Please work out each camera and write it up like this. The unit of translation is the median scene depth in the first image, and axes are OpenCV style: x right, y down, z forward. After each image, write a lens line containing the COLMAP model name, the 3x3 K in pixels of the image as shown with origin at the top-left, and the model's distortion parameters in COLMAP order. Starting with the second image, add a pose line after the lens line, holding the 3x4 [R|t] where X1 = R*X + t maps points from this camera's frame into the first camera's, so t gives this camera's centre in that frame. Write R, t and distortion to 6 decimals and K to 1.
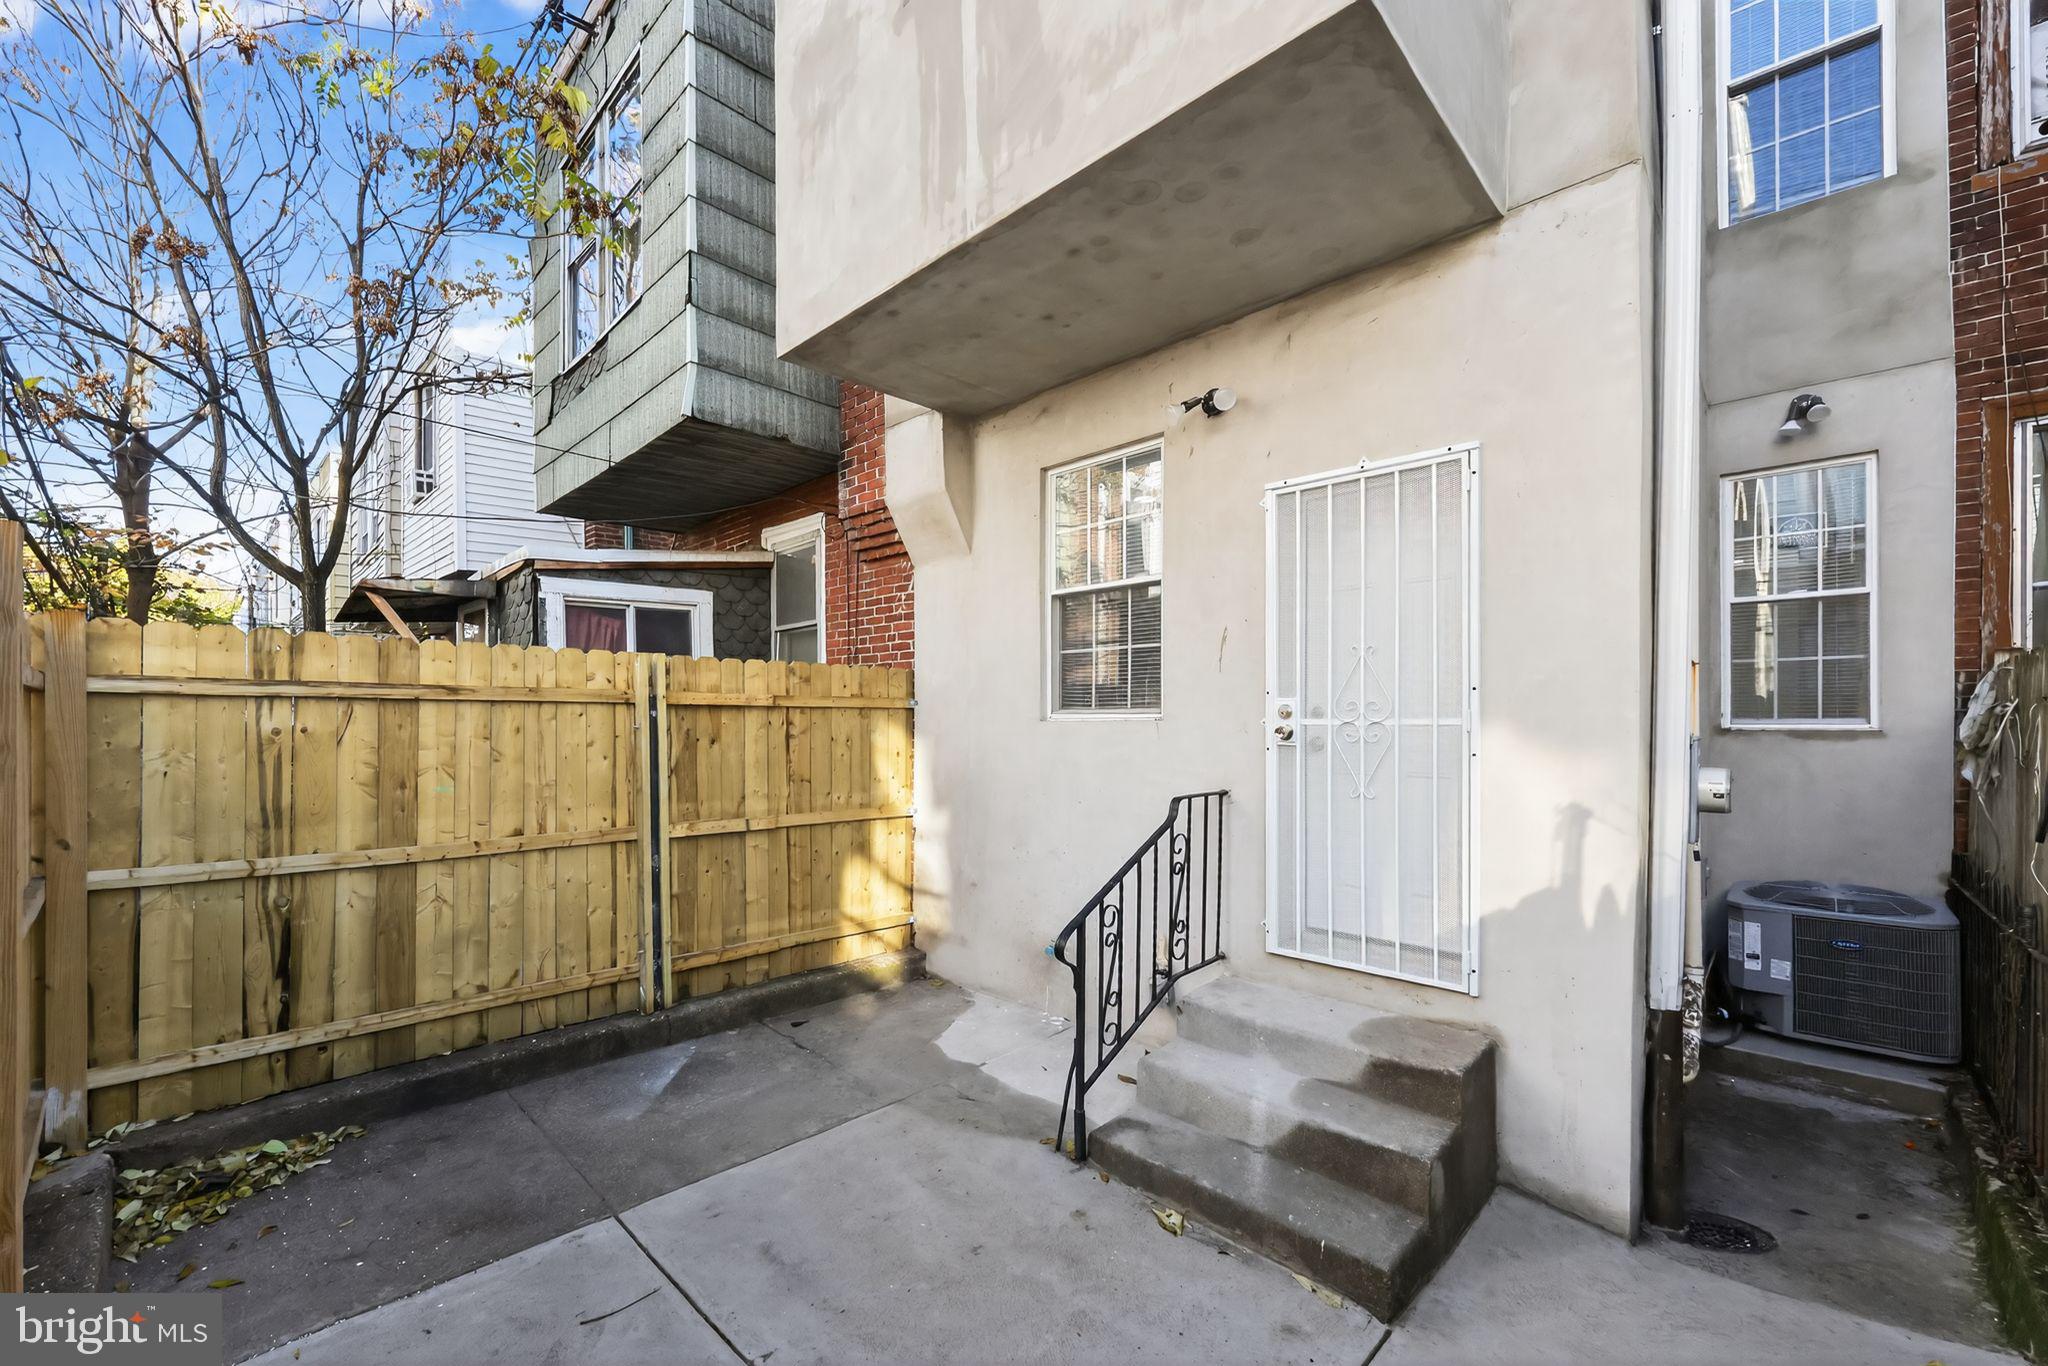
lens RADIAL K [[822.5, 0, 1027.0], [0, 822.5, 720.5], [0, 0, 1]] dist [0.000216, -0.000038]
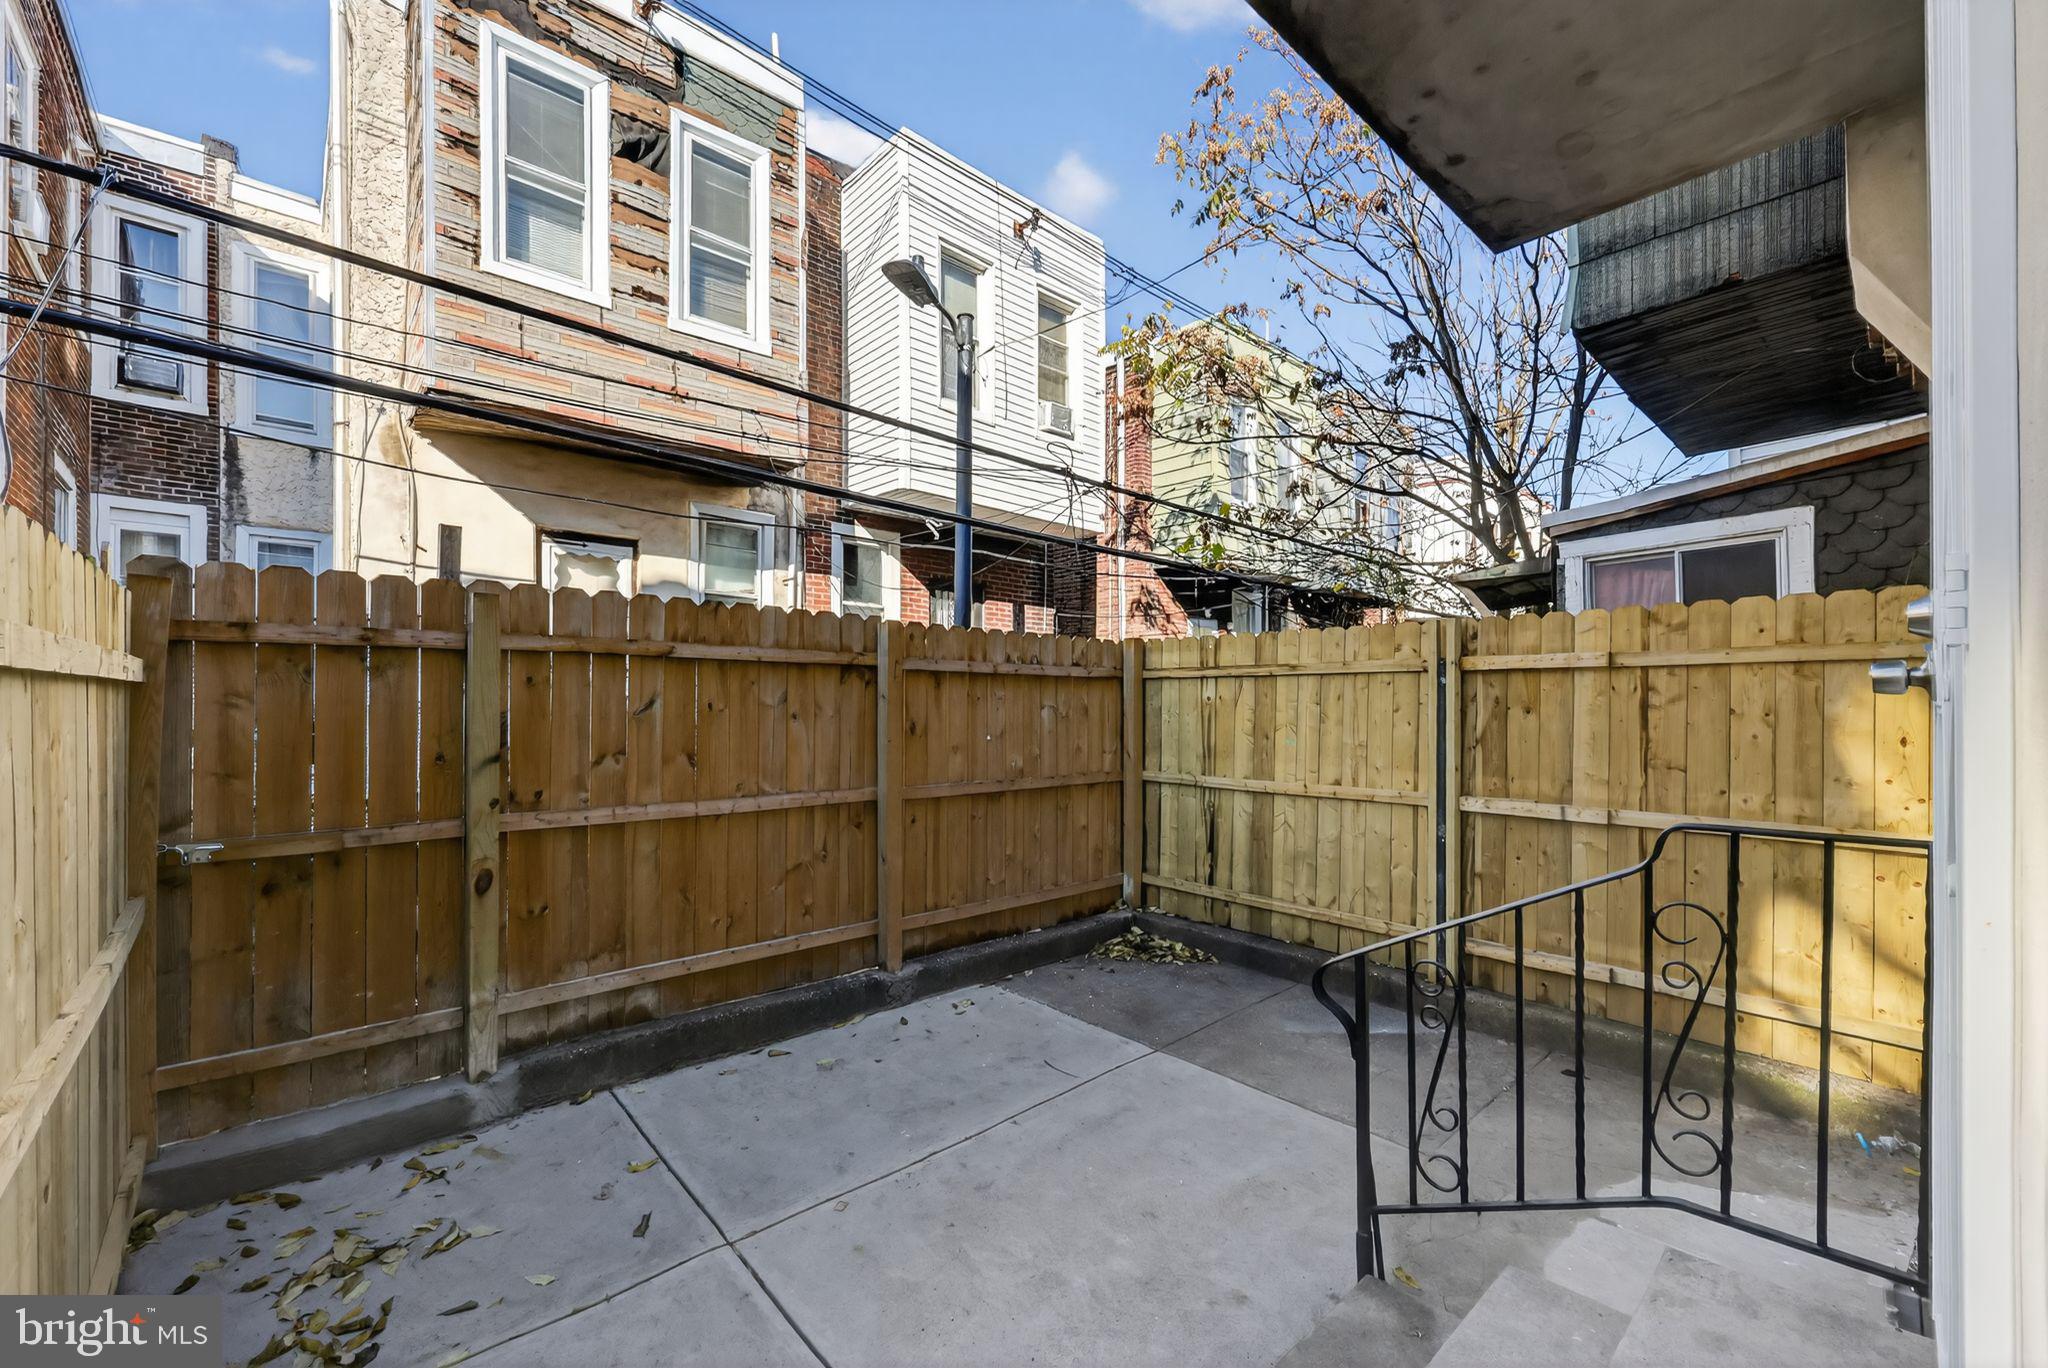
lens RADIAL K [[851.6, 0, 1013.7], [0, 851.6, 694.4], [0, 0, 1]] dist [0.002984, -0.000040]
pose [[-0.069246, -0.014024, -0.997501, 0.677755], [0.001496, 0.999899, -0.014161, 0.024894], [0.997598, -0.002473, -0.069218, 0.633191]]
